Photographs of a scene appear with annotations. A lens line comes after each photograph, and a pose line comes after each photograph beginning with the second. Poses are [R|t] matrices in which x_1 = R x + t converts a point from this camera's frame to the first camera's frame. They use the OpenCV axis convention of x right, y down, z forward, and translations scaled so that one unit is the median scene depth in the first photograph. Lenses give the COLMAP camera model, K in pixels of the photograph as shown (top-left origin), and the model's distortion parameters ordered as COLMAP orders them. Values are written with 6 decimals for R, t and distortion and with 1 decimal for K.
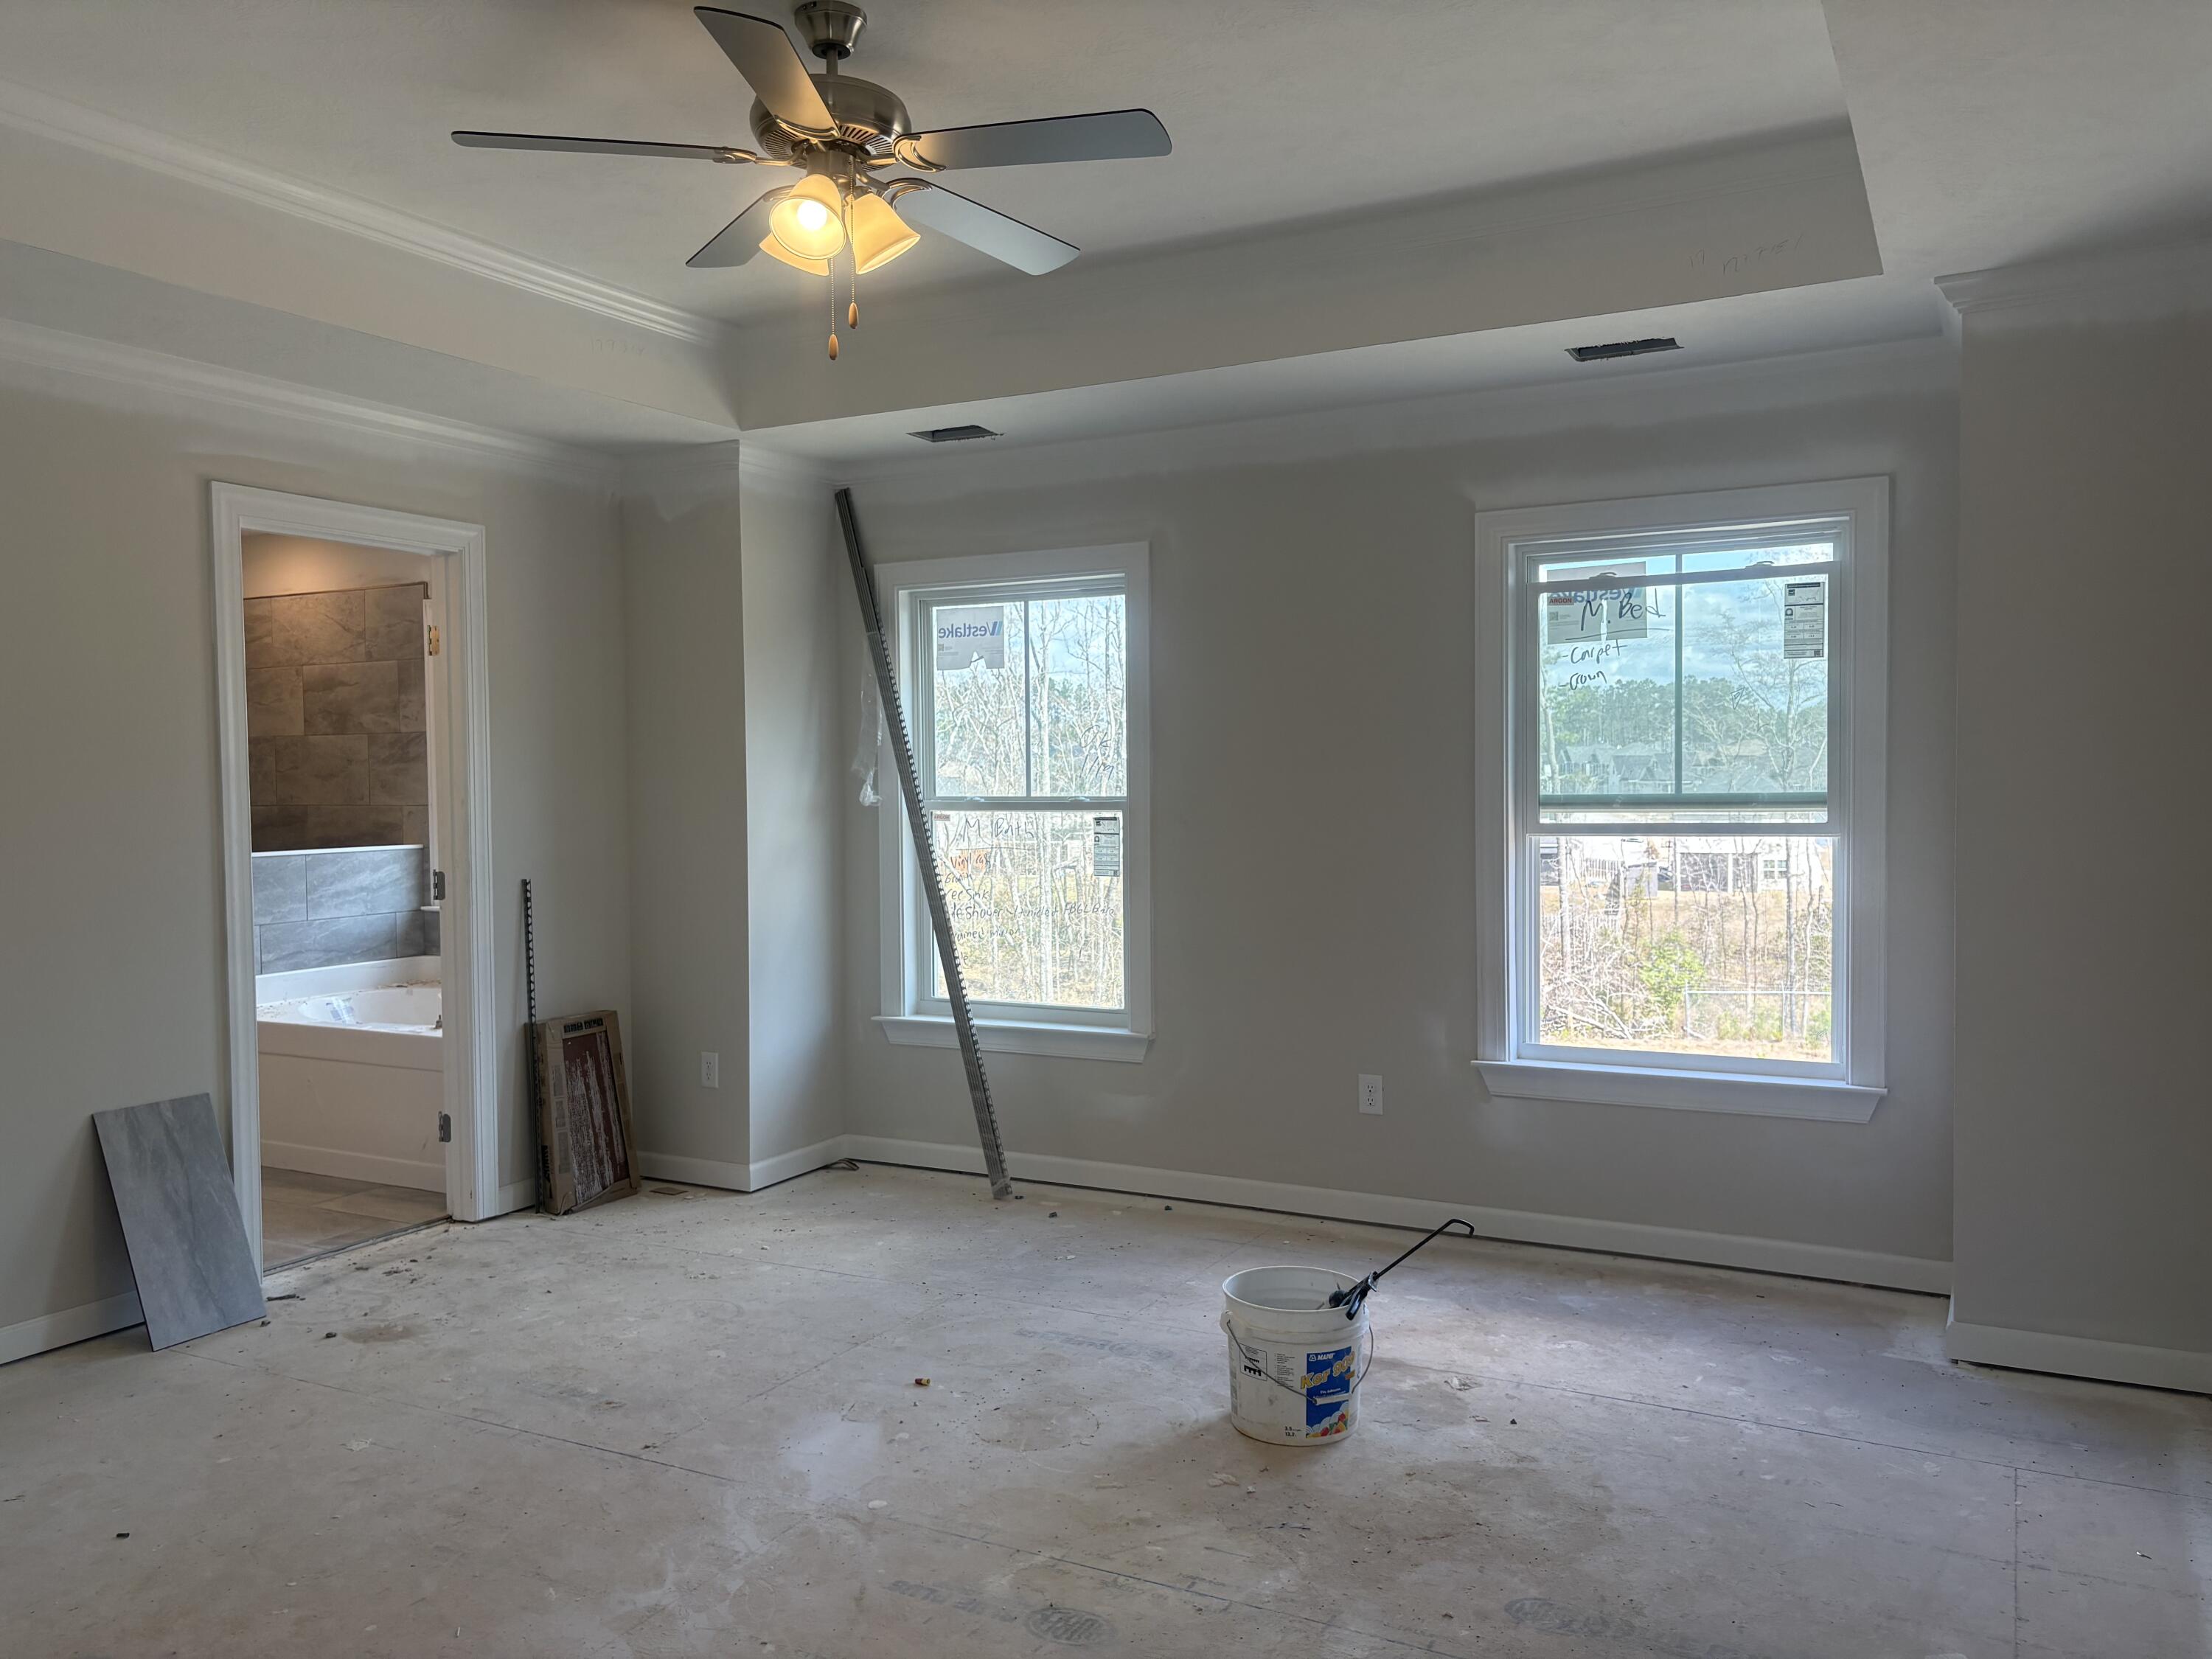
lens RADIAL K [[1678.6, 0, 1098.0], [0, 1678.6, 845.9], [0, 0, 1]] dist [-0.000505, -0.001614]
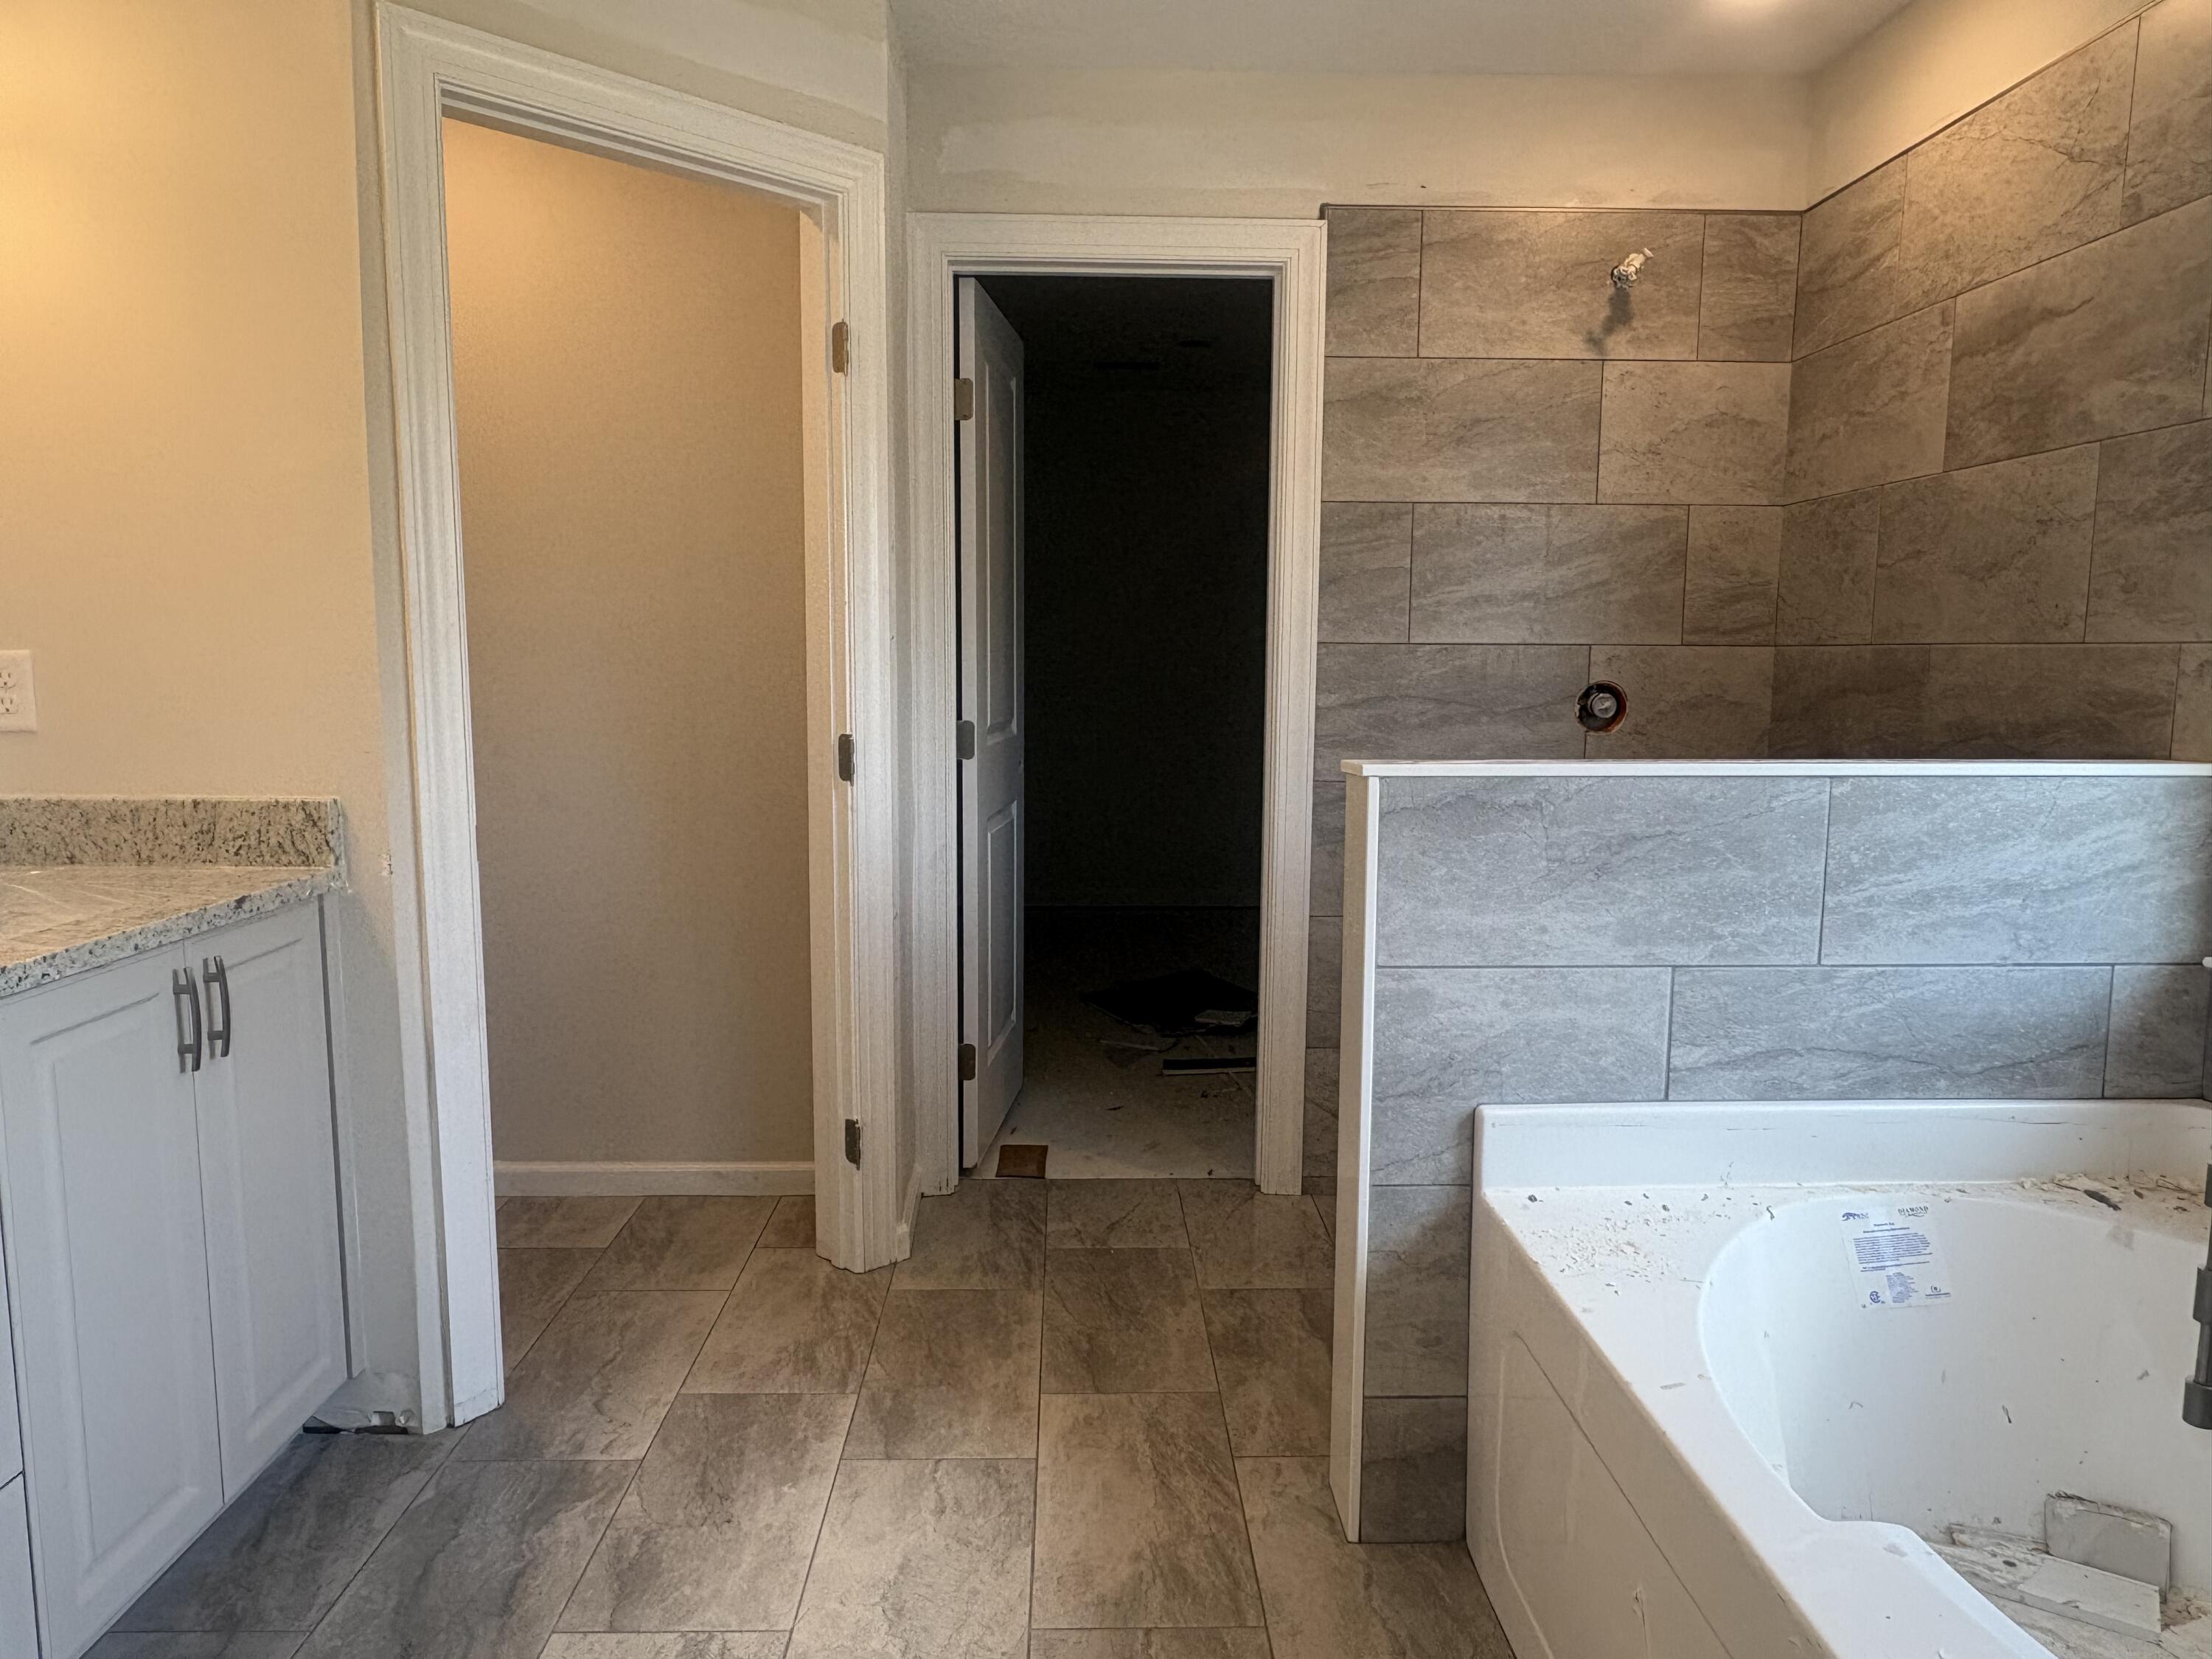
lens RADIAL K [[1508.1, 0, 1093.8], [0, 1508.1, 834.9], [0, 0, 1]] dist [0.001613, 0.004731]
pose [[0.497108, 0.117160, -0.859742, -0.256870], [-0.044838, 0.992987, 0.109393, -0.009363], [0.866529, -0.015831, 0.498875, 0.655572]]
